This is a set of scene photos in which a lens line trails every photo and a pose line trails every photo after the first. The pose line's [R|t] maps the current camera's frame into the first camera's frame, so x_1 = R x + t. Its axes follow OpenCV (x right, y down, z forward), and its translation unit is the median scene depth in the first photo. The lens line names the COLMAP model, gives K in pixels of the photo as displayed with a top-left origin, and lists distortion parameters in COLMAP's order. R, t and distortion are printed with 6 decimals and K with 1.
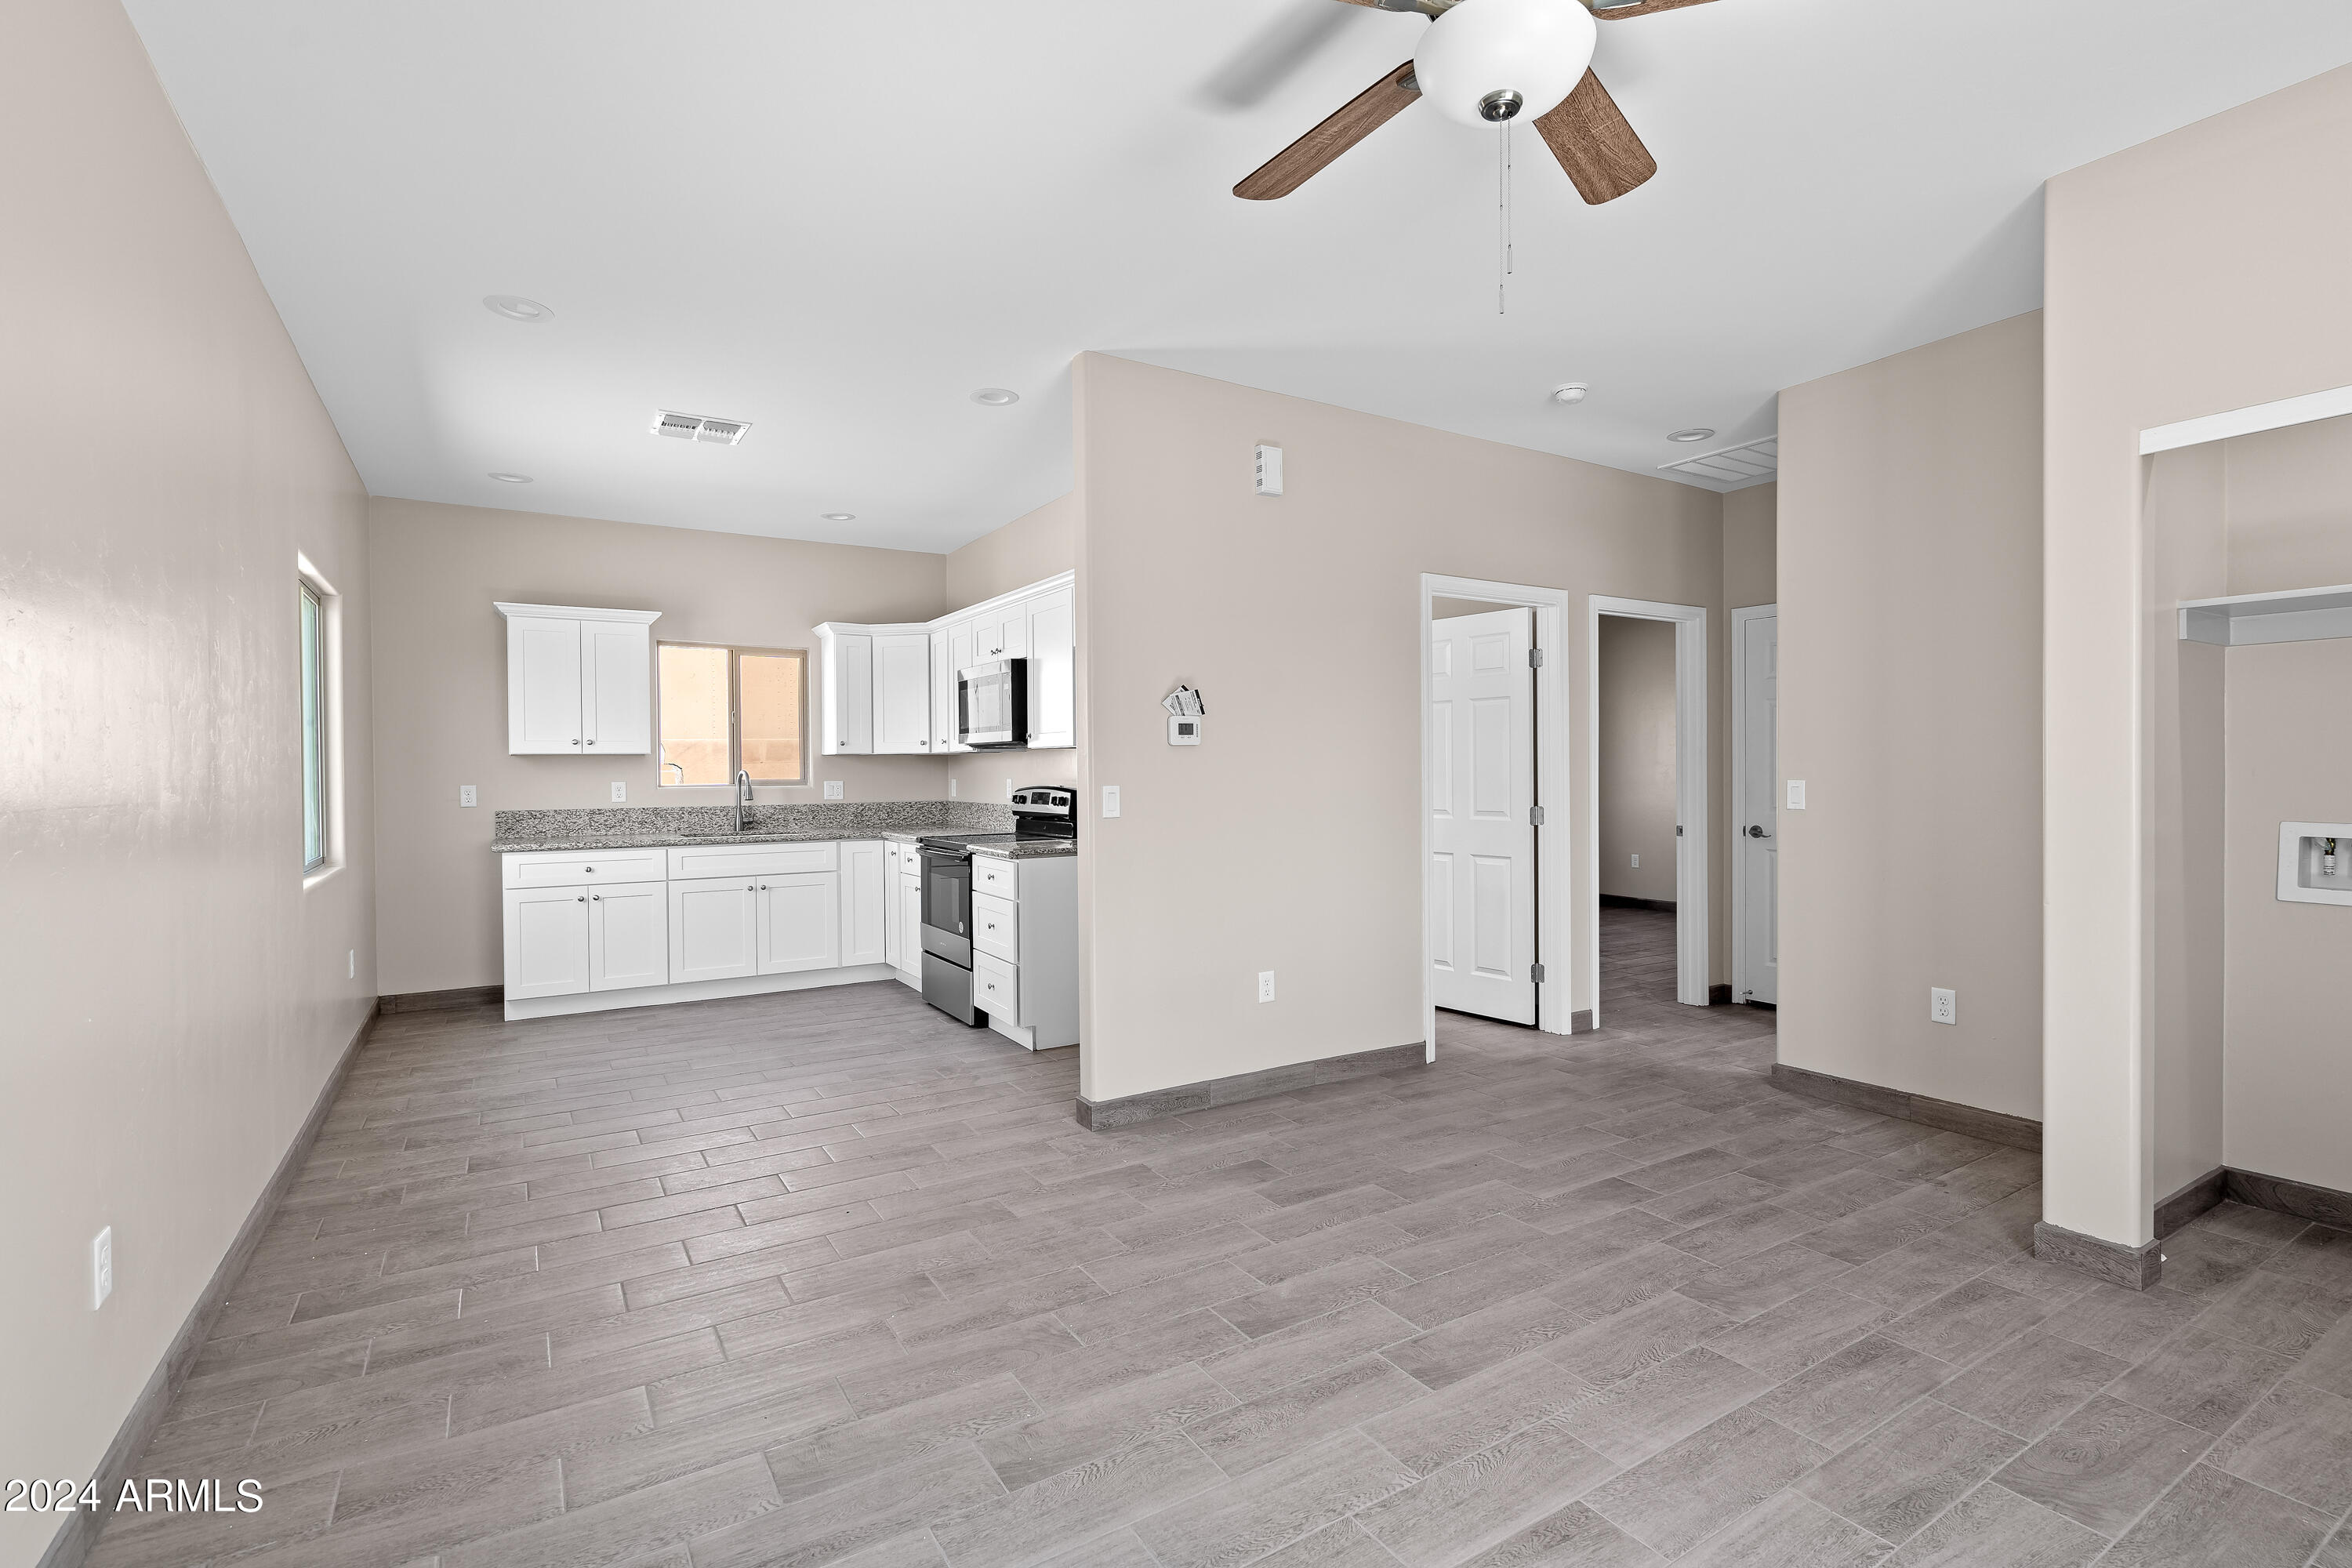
lens RADIAL K [[1079.6, 0, 1182.5], [0, 1079.6, 782.2], [0, 0, 1]] dist [-0.002592, 0.000478]
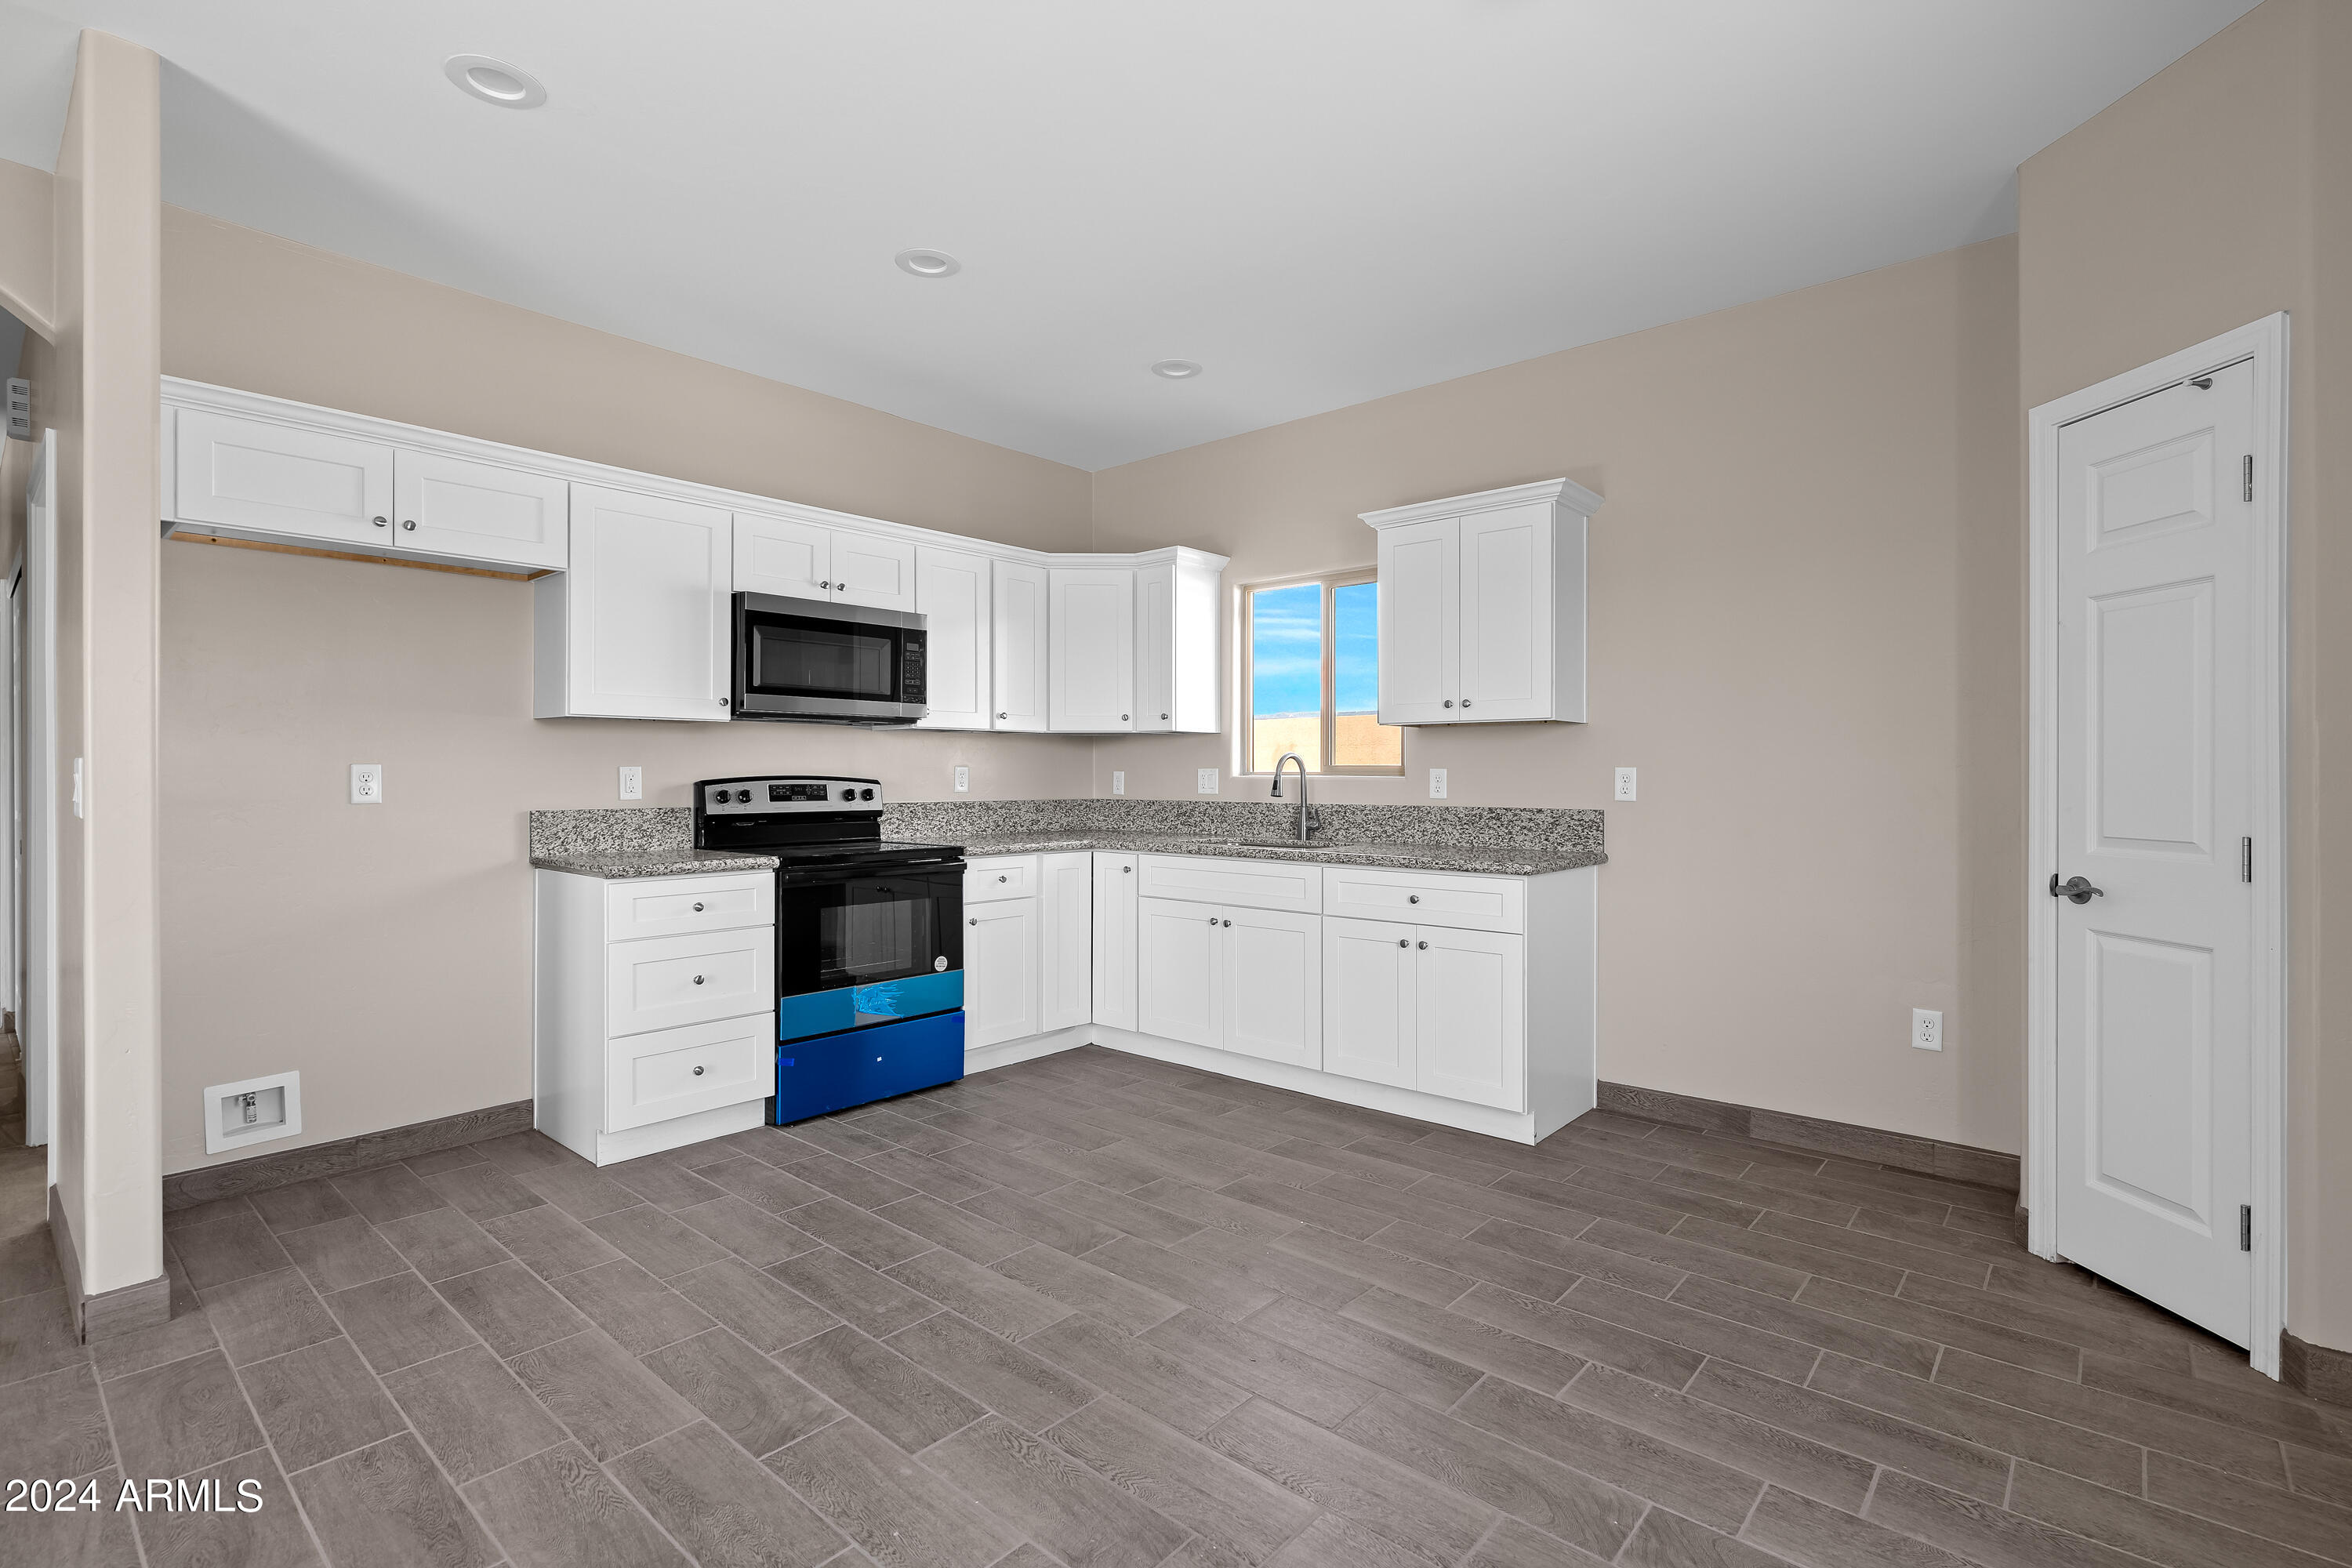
lens RADIAL K [[1088.0, 0, 1177.4], [0, 1088.0, 775.4], [0, 0, 1]] dist [-0.000381, 0.000147]
pose [[-0.289255, 0.007651, 0.957222, -1.202759], [0.011530, 0.999923, -0.004508, 0.012738], [-0.957183, 0.009732, -0.289321, 1.293897]]
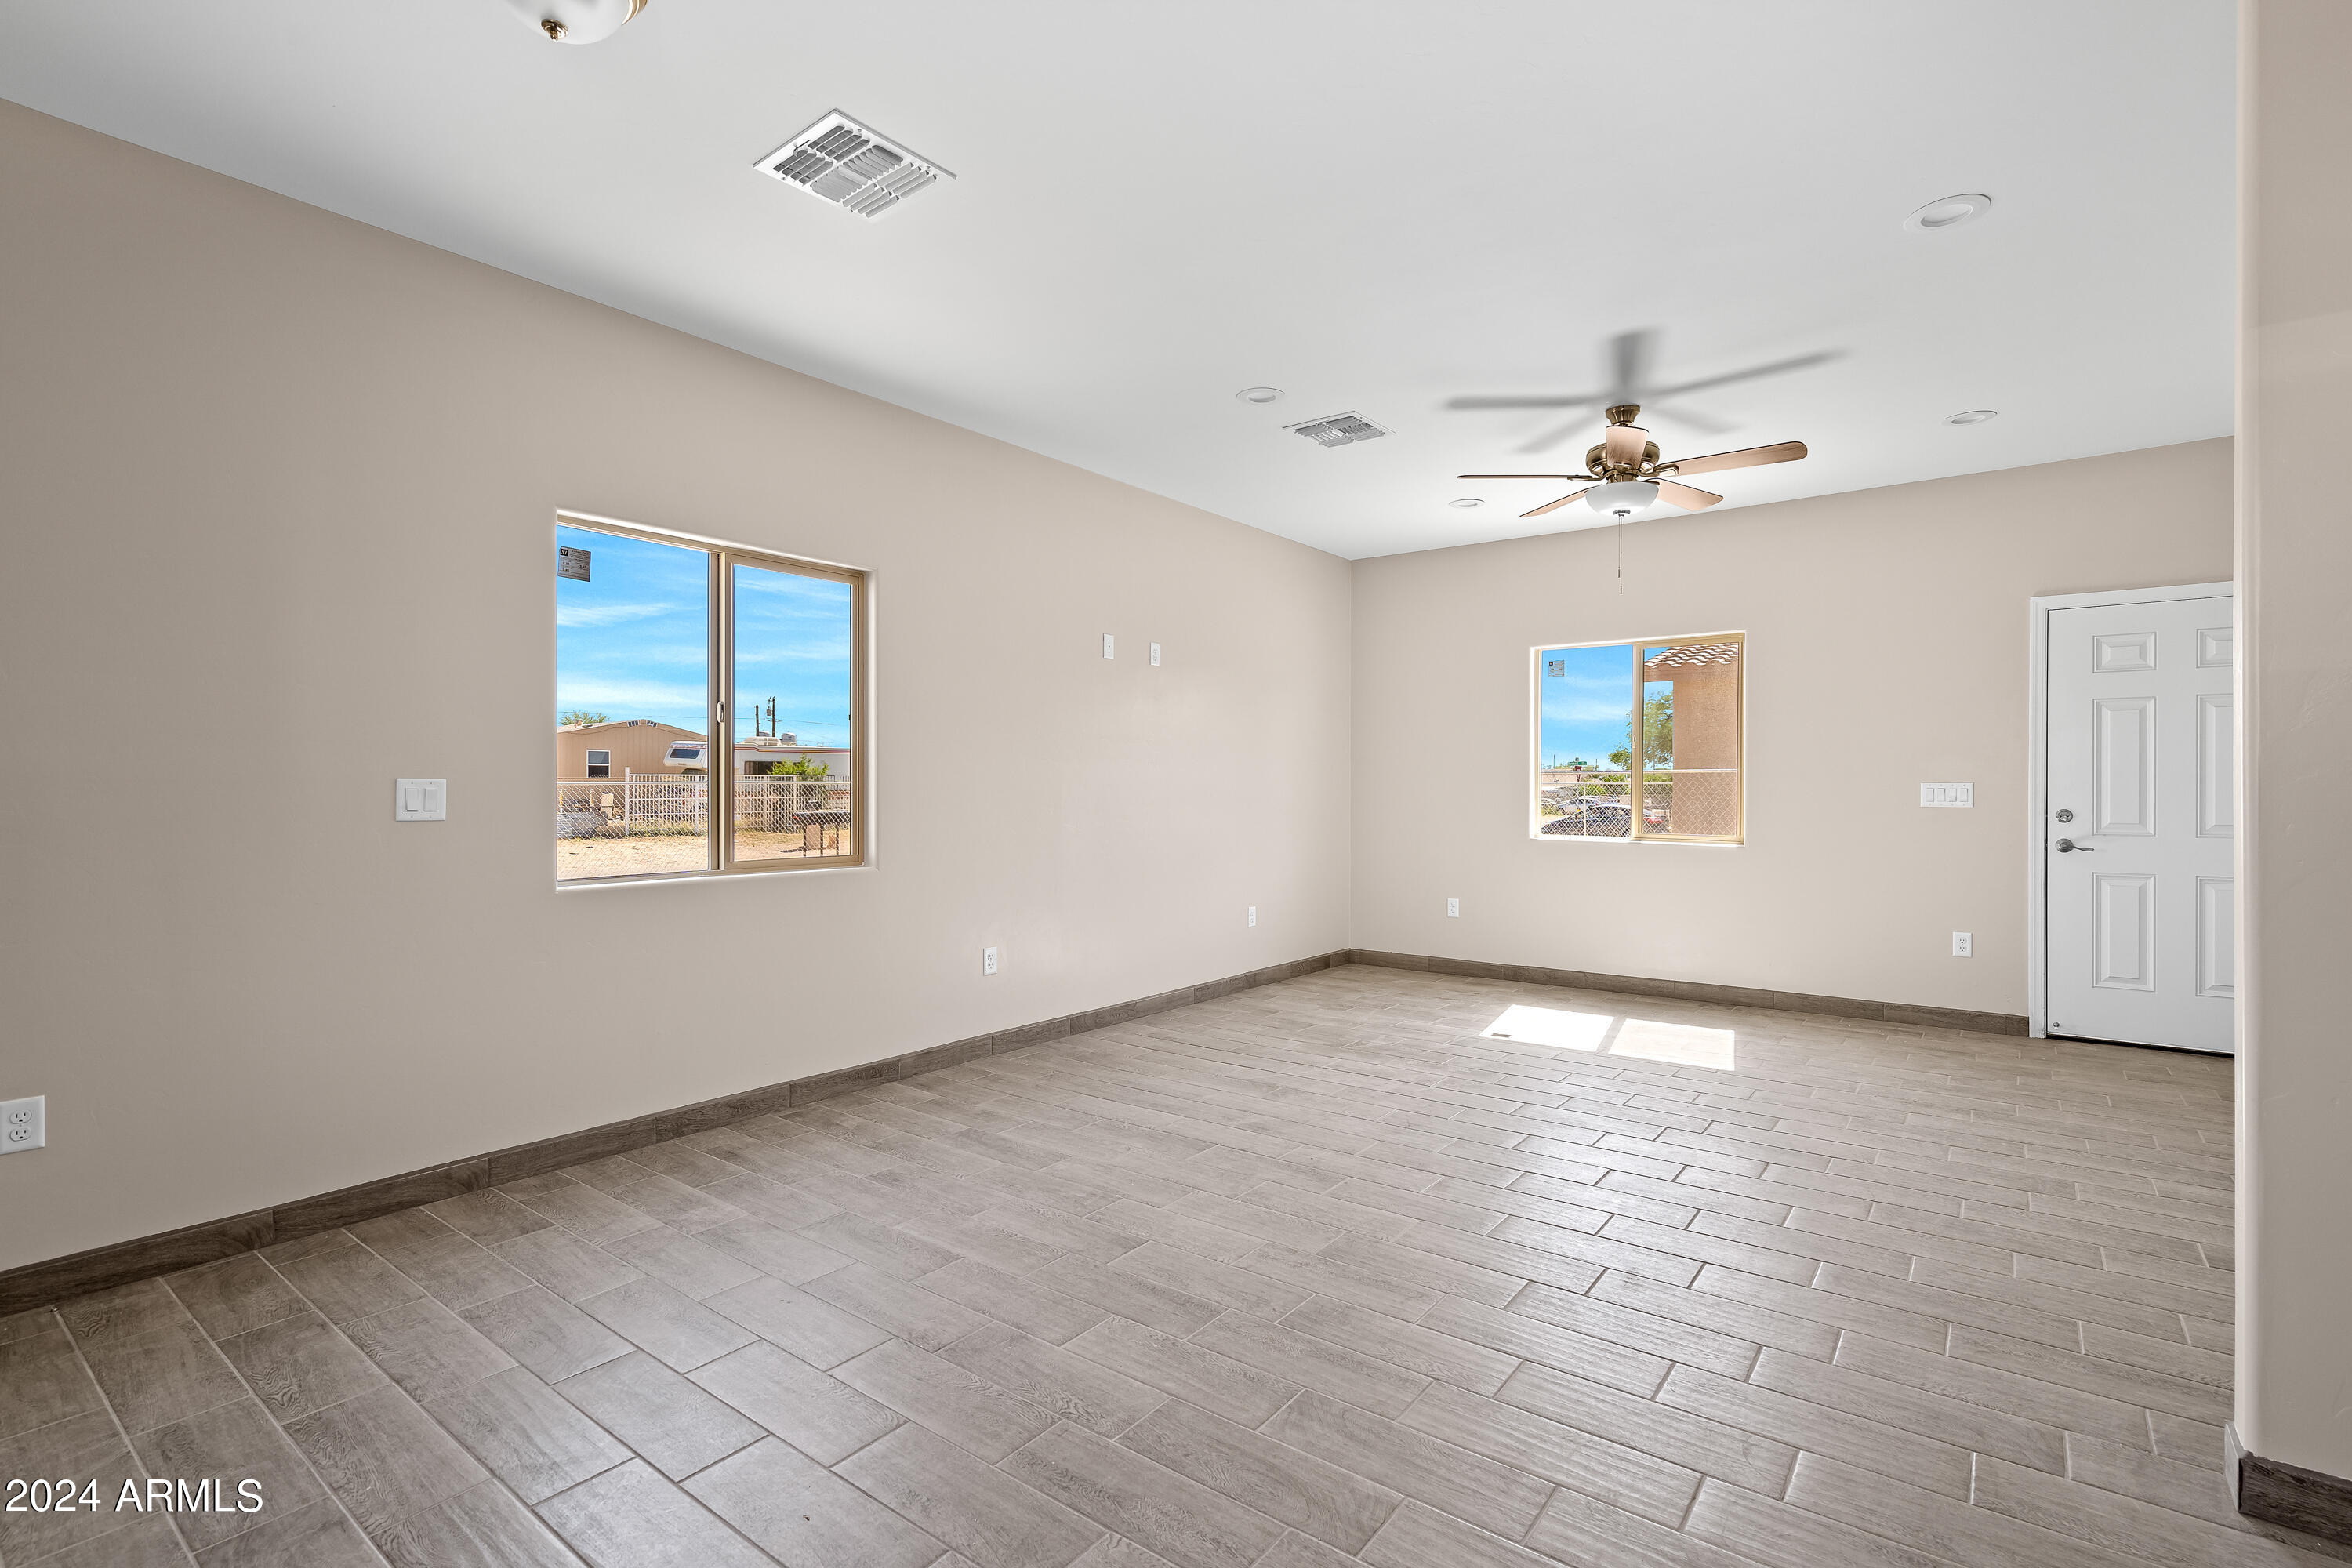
lens RADIAL K [[1079.6, 0, 1182.5], [0, 1079.6, 782.2], [0, 0, 1]] dist [-0.002592, 0.000478]
pose [[0.353347, 0.004829, -0.935480, -0.305752], [-0.012722, 0.999919, 0.000357, 0.006571], [0.935406, 0.011775, 0.353380, 1.103804]]
